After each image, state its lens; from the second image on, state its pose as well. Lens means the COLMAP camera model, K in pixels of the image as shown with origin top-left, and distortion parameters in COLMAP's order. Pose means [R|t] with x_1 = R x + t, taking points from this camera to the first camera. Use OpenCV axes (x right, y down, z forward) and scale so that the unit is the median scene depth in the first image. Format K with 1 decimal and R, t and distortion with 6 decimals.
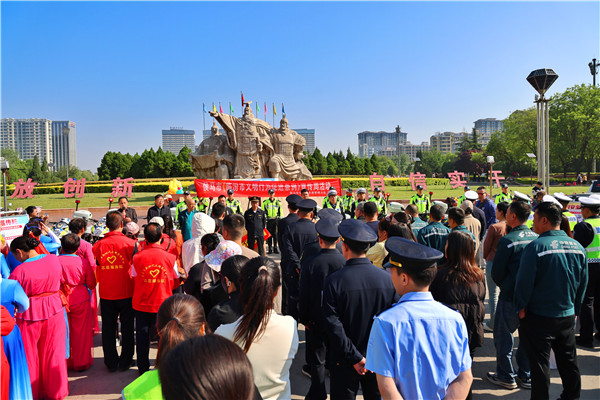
lens RADIAL K [[421.7, 0, 305.0], [0, 421.7, 192.3], [0, 0, 1]] dist [-0.076563, 0.053164]
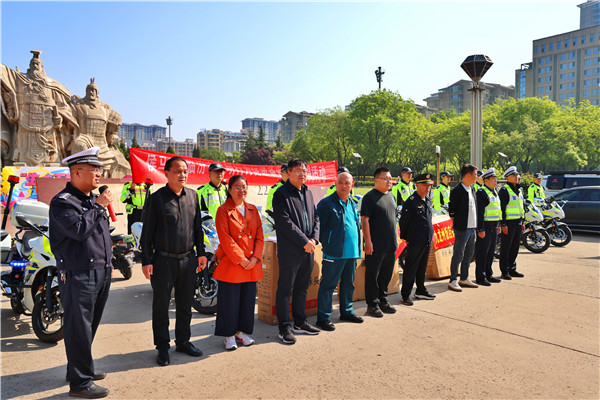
lens RADIAL K [[475.1, 0, 304.0], [0, 475.1, 198.2], [0, 0, 1]] dist [-0.014112, 0.017351]
pose [[0.859916, 0.004550, 0.510416, -0.138649], [-0.006462, 0.999977, 0.001974, 0.009626], [-0.510395, -0.004996, 0.859925, 0.136103]]
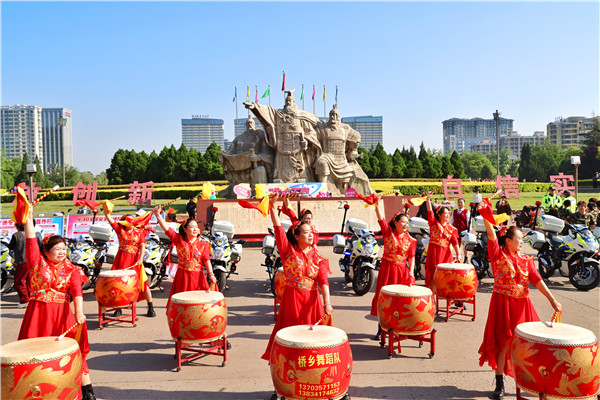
lens RADIAL K [[566.4, 0, 297.4], [0, 566.4, 192.6], [0, 0, 1]] dist [0.039058, 0.000000]
pose [[0.991993, 0.003162, -0.126257, 0.017511], [-0.005159, 0.999867, -0.015488, 0.002948], [0.126191, 0.016015, 0.991877, -0.088557]]
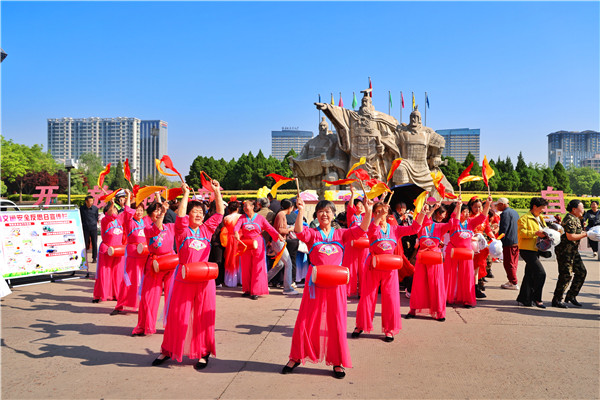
lens RADIAL K [[576.7, 0, 297.4], [0, 576.7, 191.3], [0, 0, 1]] dist [0.046872, 0.000000]
pose [[0.960164, 0.020423, -0.278691, 0.034544], [-0.032453, 0.998727, -0.038624, 0.010752], [0.277547, 0.046129, 0.959604, -0.023991]]
